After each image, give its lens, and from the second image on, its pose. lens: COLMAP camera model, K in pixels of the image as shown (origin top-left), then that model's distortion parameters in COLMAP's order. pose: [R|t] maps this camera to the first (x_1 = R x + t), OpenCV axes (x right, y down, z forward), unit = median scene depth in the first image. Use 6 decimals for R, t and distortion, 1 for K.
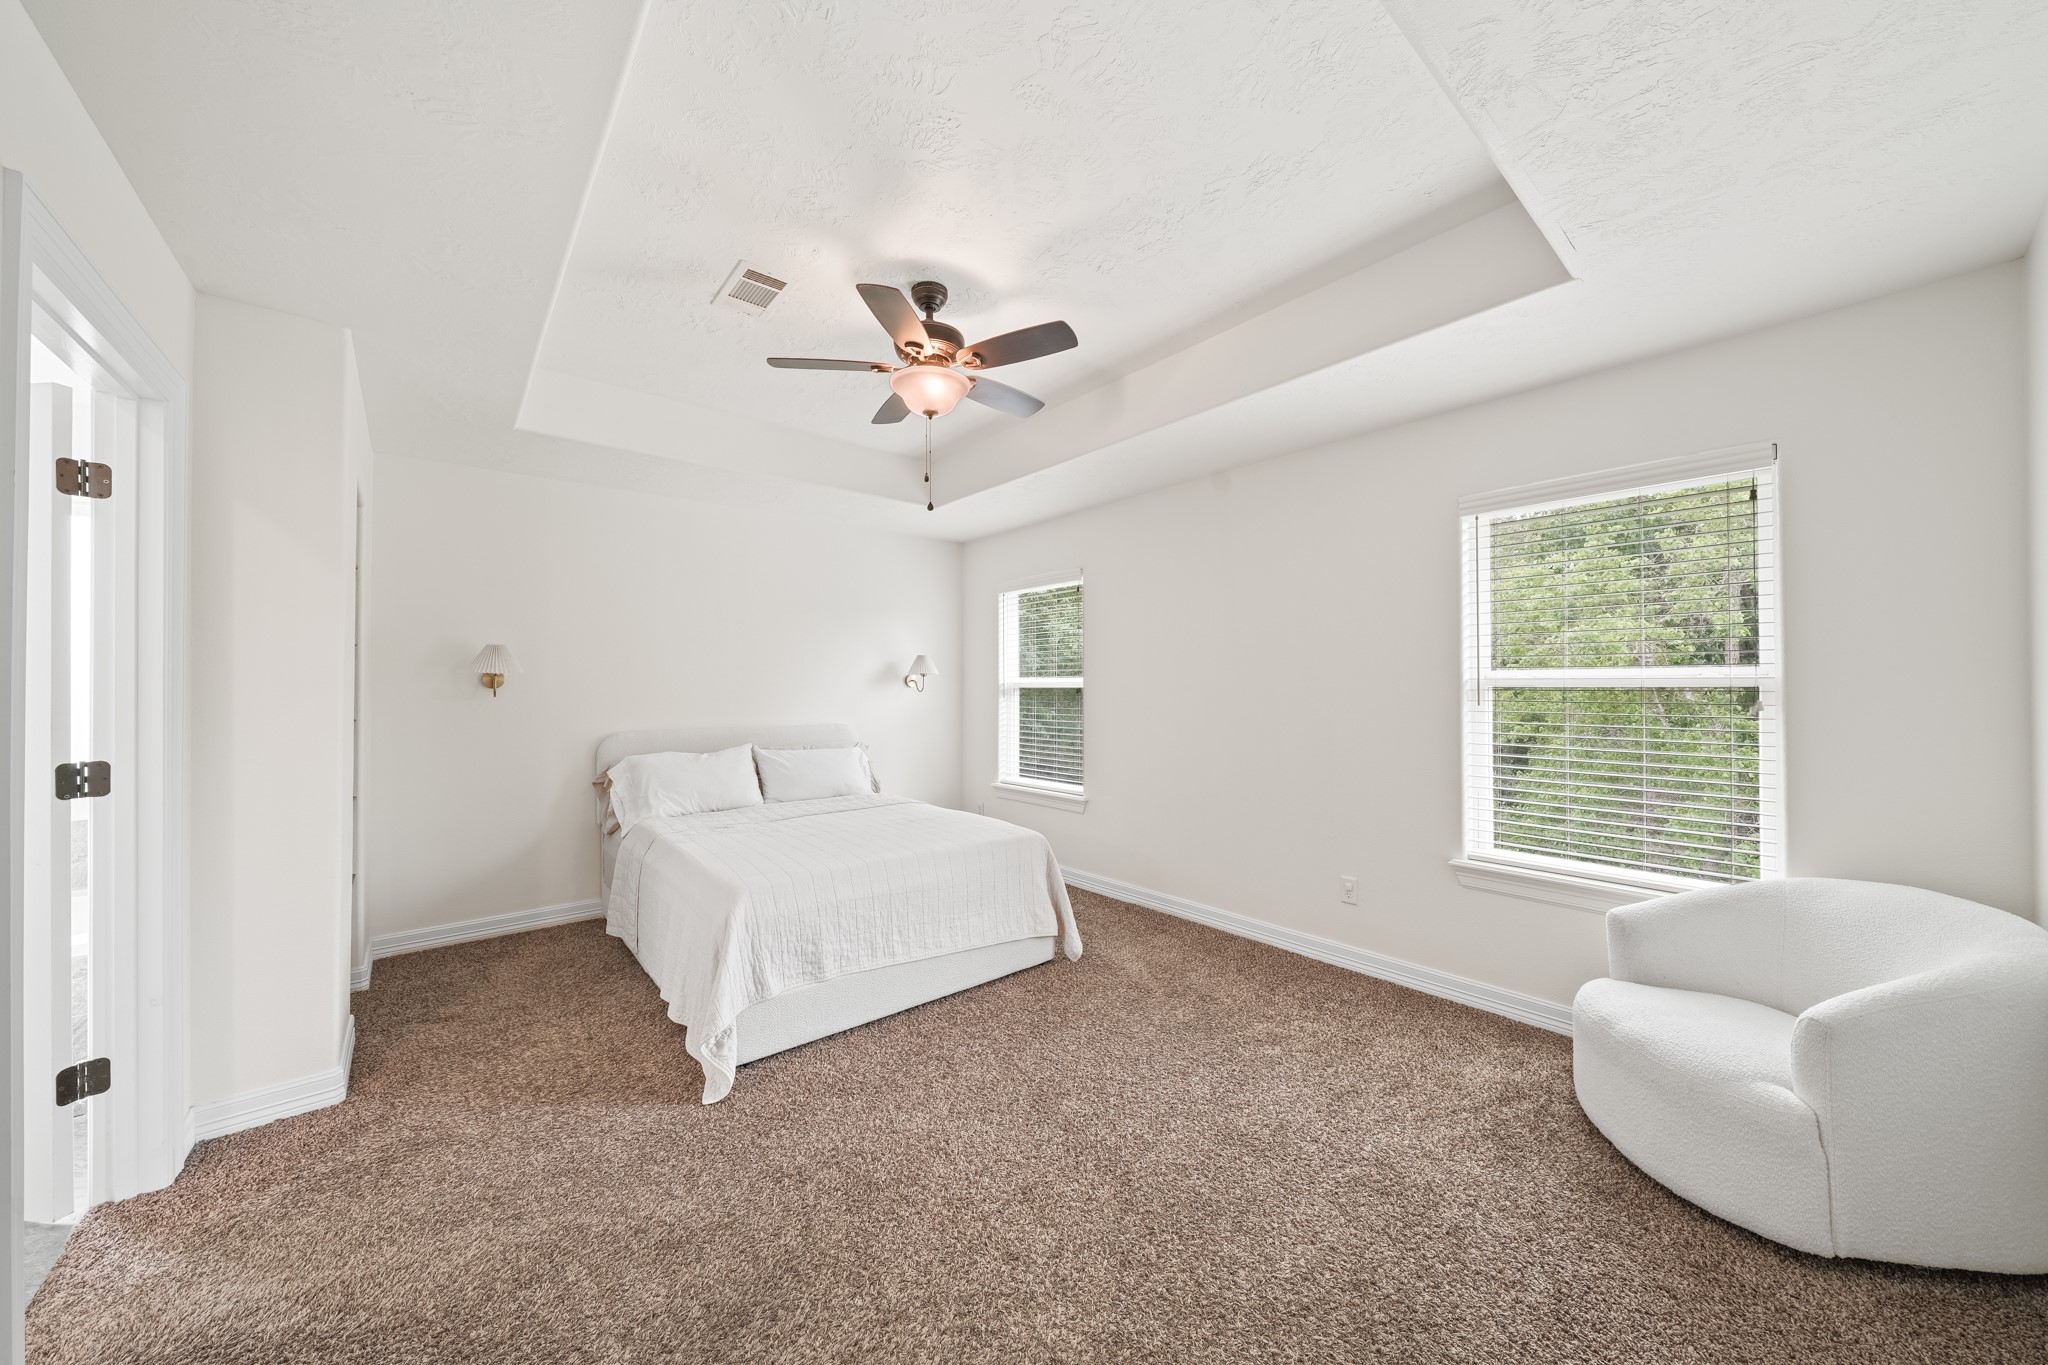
lens RADIAL K [[702.0, 0, 1018.2], [0, 702.0, 684.2], [0, 0, 1]] dist [-0.000278, -0.000109]
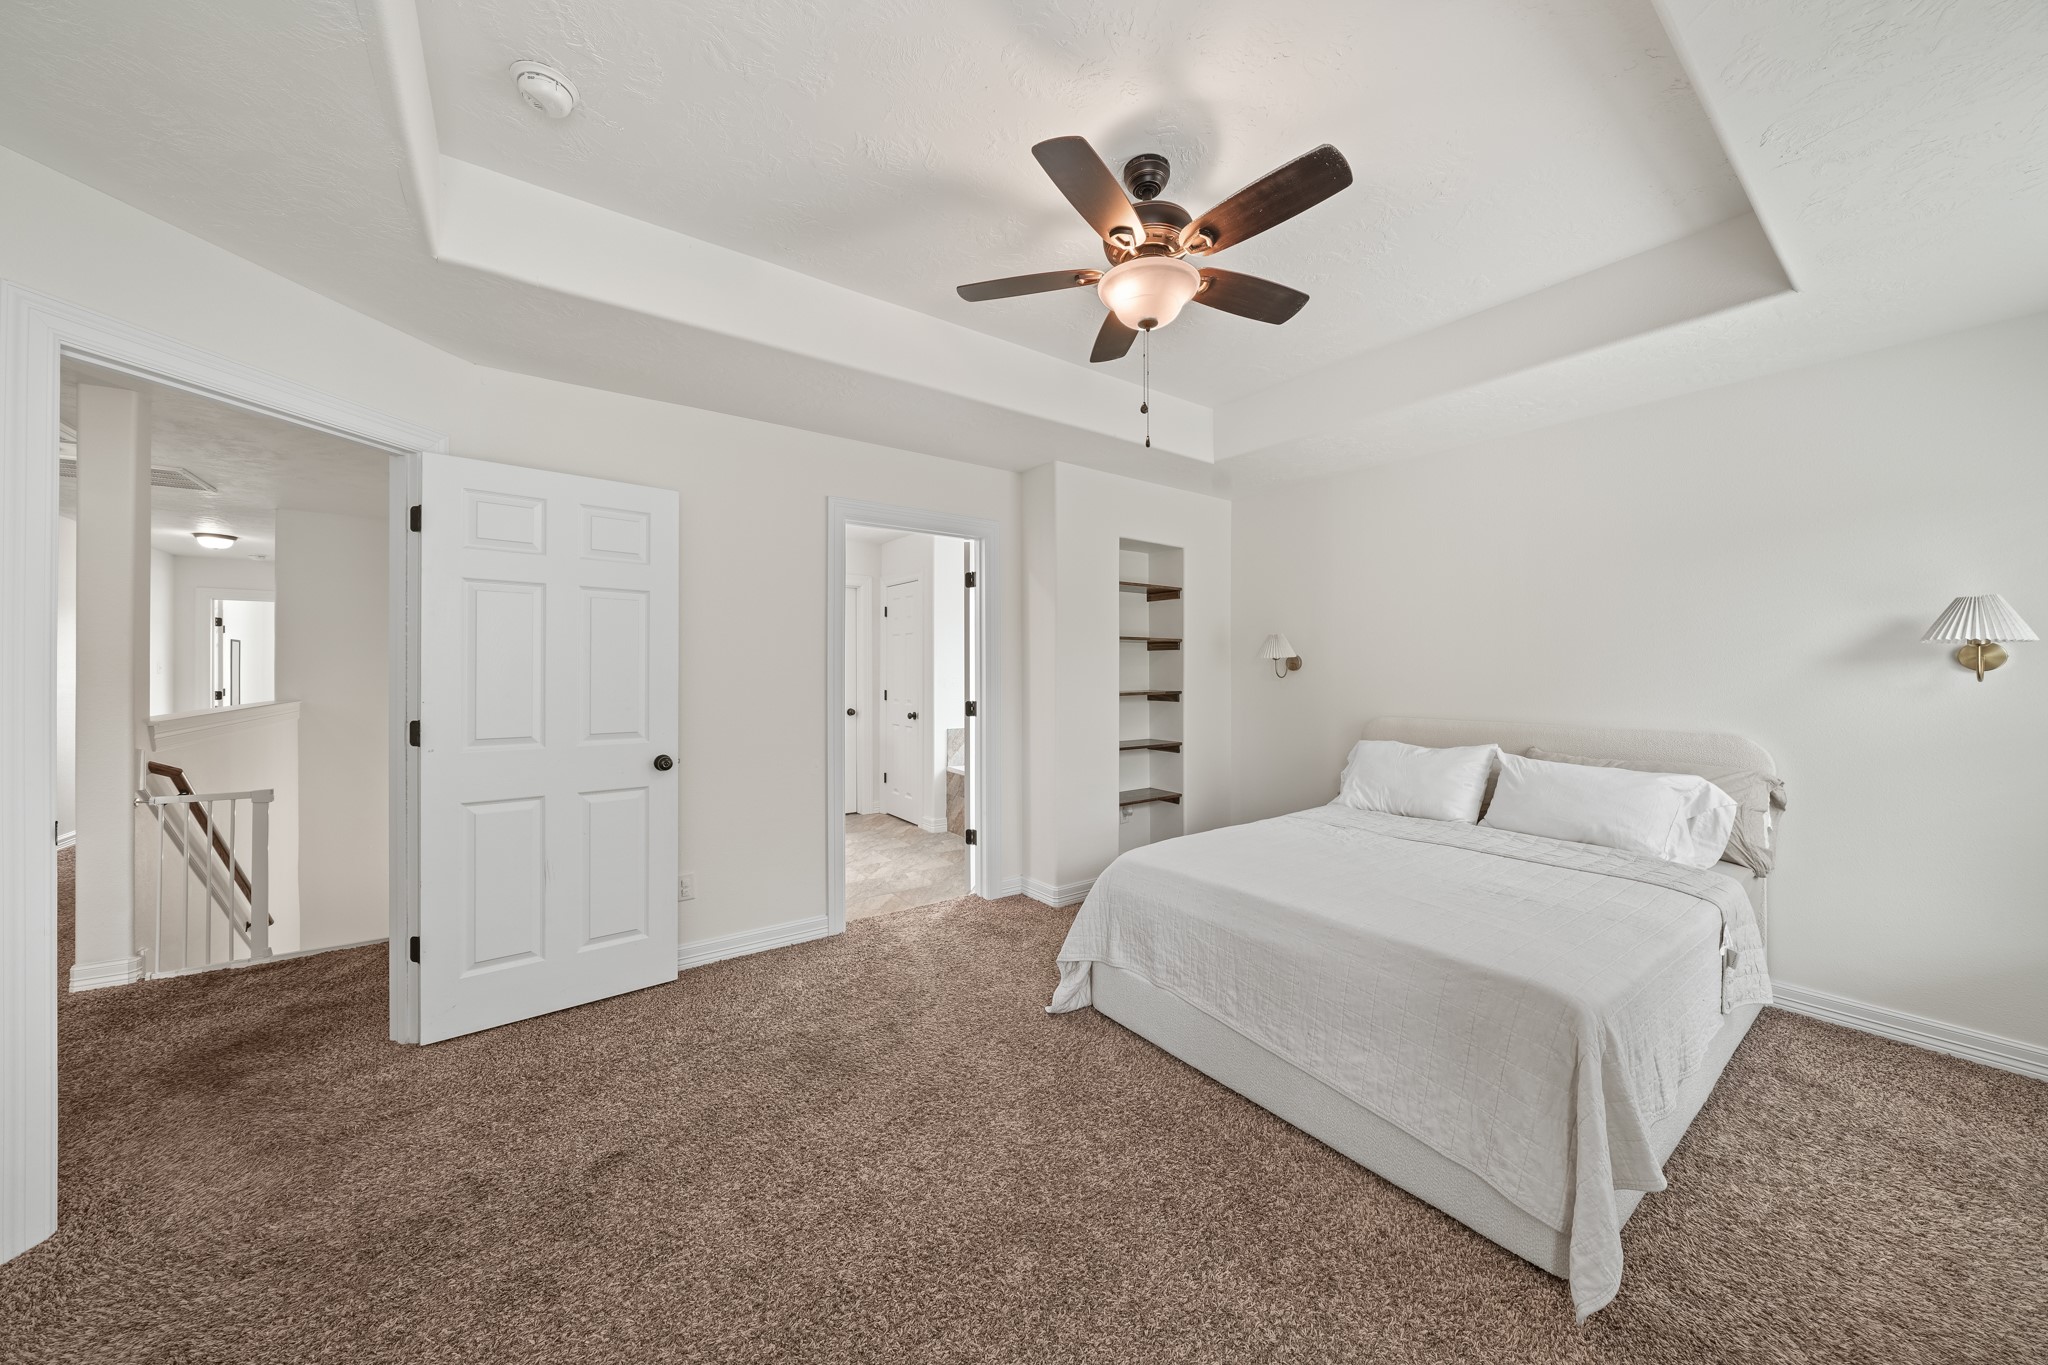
lens RADIAL K [[702.0, 0, 1023.3], [0, 702.0, 669.8], [0, 0, 1]] dist [-0.000278, -0.000109]
pose [[-0.065315, 0.002226, -0.997862, 0.568486], [0.003403, 0.999992, 0.002008, 0.001623], [0.997859, -0.003264, -0.065322, 0.759385]]
